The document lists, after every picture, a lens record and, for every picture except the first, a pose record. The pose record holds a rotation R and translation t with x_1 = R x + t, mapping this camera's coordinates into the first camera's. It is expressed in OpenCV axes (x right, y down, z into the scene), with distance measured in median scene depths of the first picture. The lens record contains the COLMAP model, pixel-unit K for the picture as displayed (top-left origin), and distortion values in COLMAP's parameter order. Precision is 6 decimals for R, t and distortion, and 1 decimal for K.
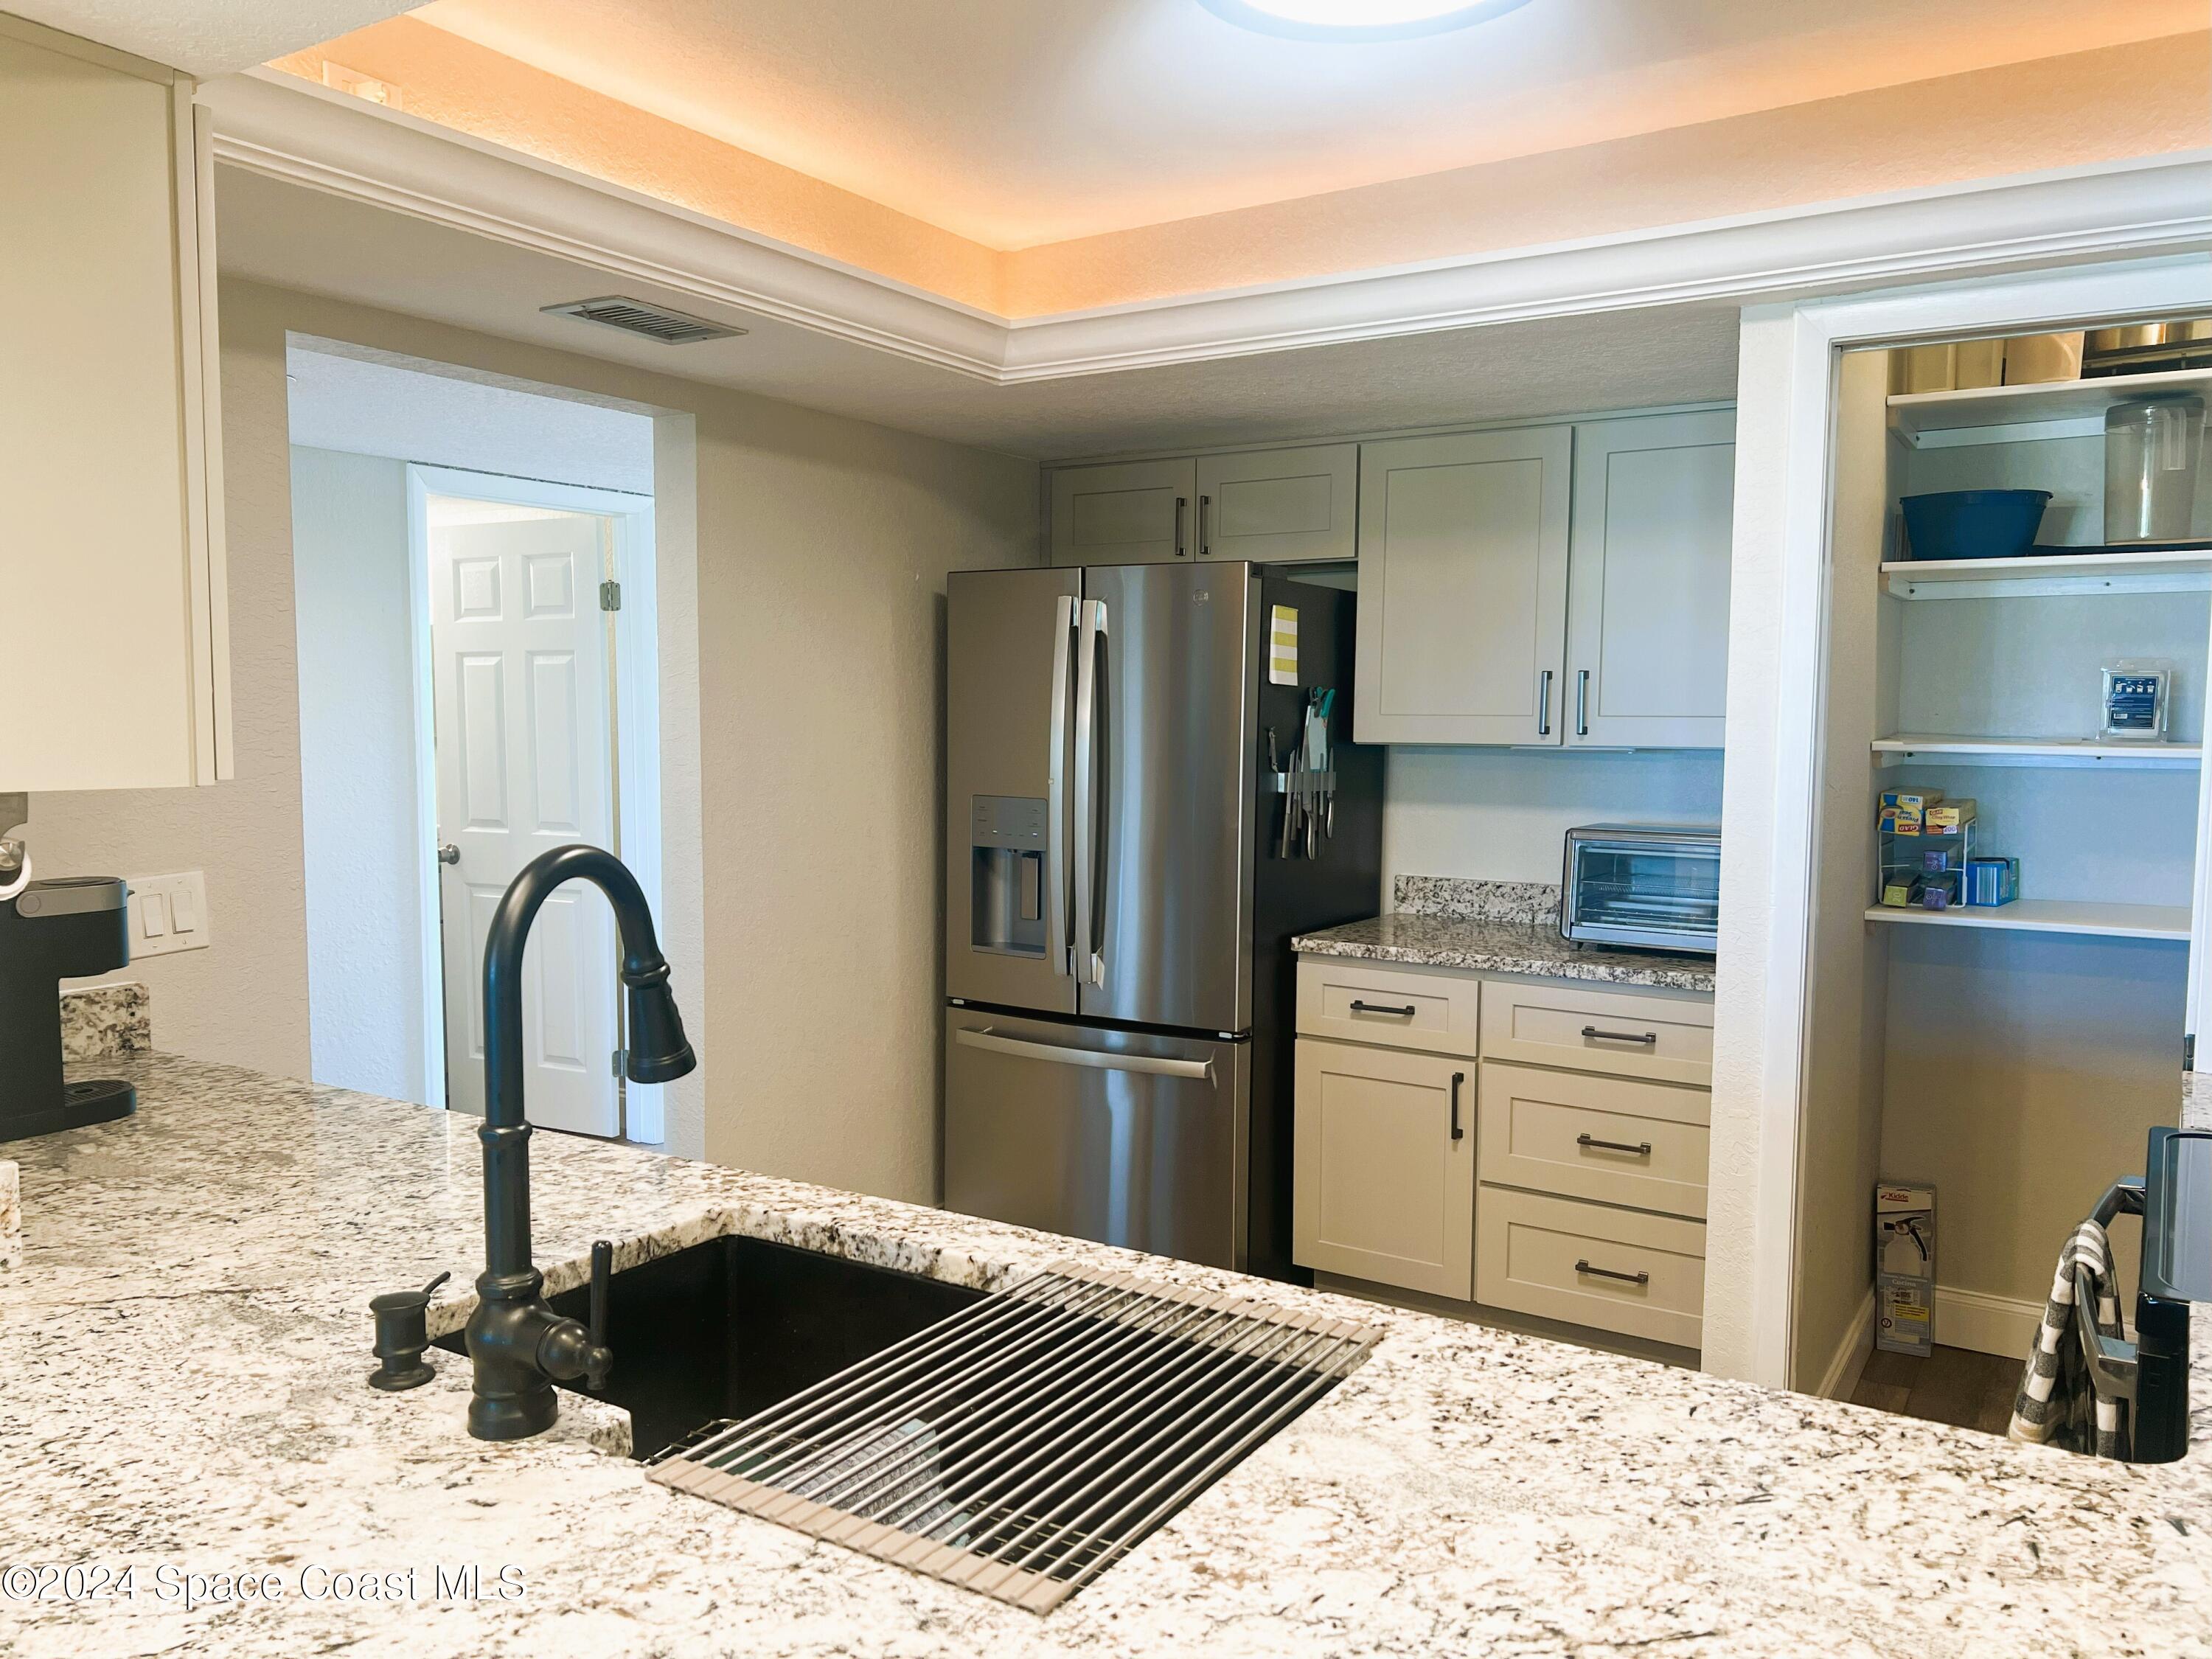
lens RADIAL K [[1675.0, 0, 1106.0], [0, 1675.0, 829.5], [0, 0, 1]] dist [0.016727, -0.027688]
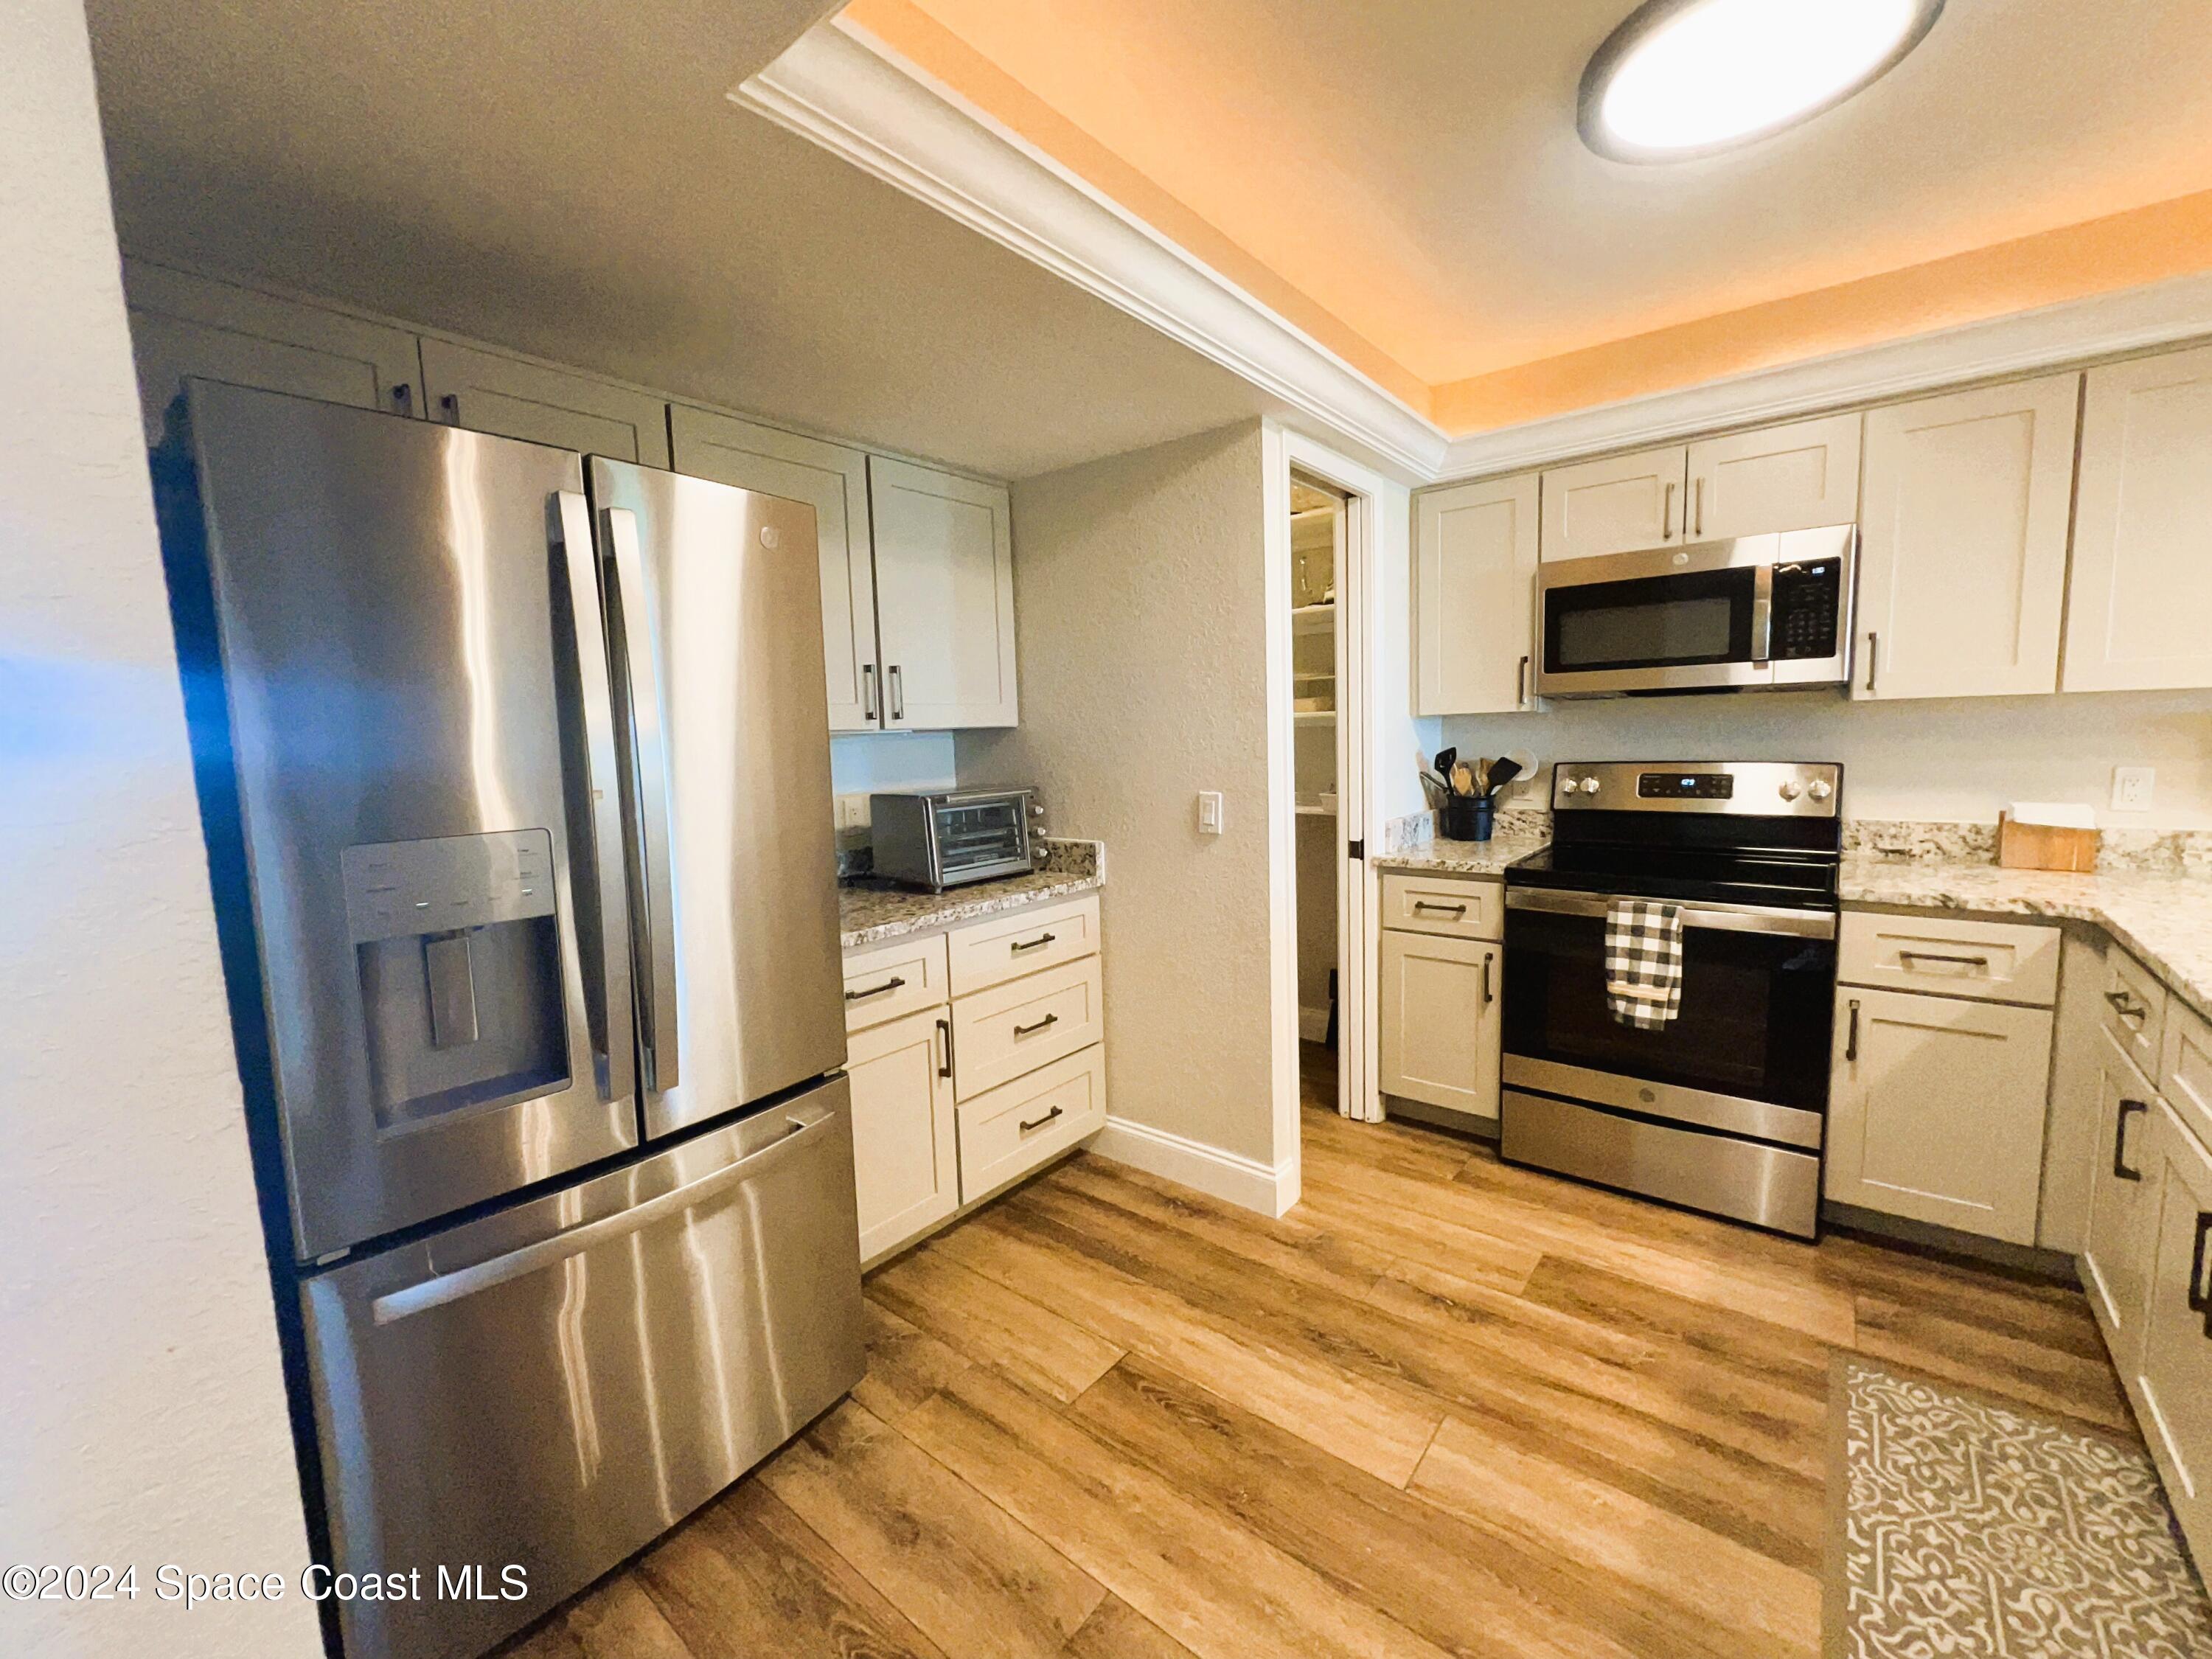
lens RADIAL K [[900.6, 0, 1113.3], [0, 900.6, 817.5], [0, 0, 1]] dist [-0.000263, -0.000350]
pose [[0.110265, -0.108849, 0.987924, -0.703494], [0.101597, 0.990013, 0.097739, -0.068978], [-0.988696, 0.089592, 0.120222, 1.583286]]
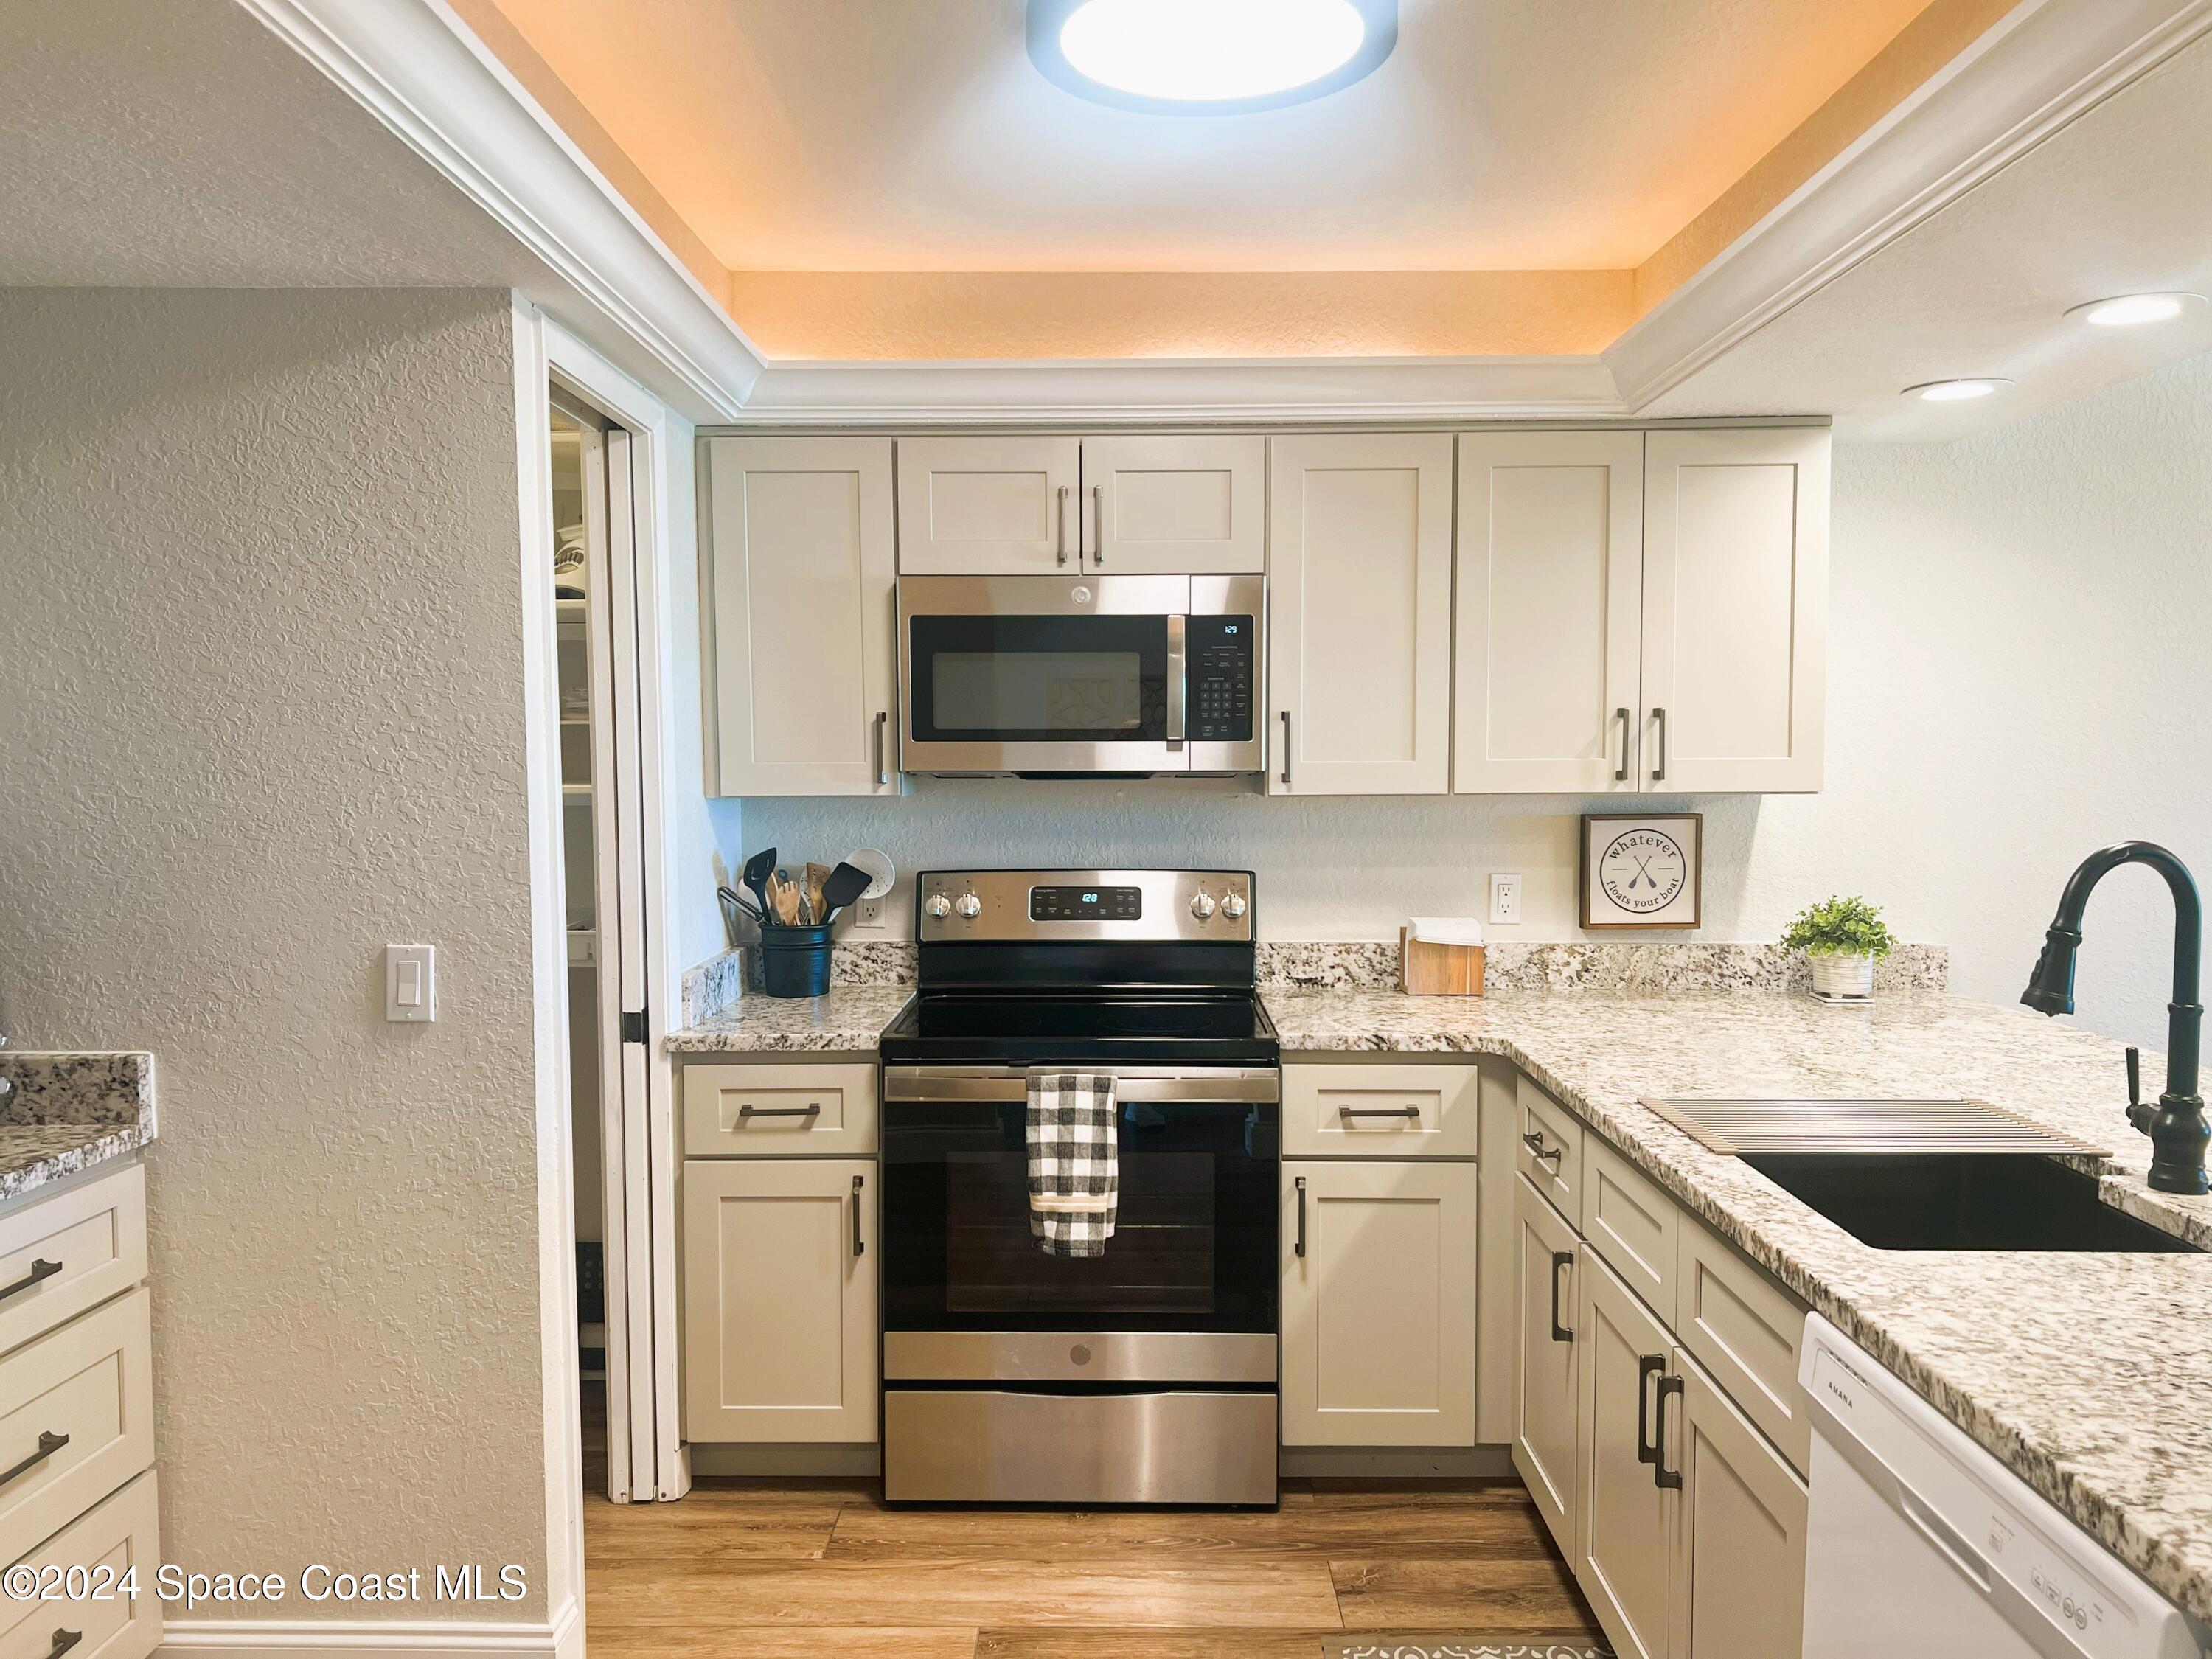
lens RADIAL K [[1653.3, 0, 1106.0], [0, 1653.3, 829.5], [0, 0, 1]] dist [0.080587, -0.091465]
pose [[-0.527929, -0.048107, 0.847925, -0.788516], [0.056539, 0.994189, 0.091607, -0.142413], [-0.847404, 0.096303, -0.522141, 1.812079]]
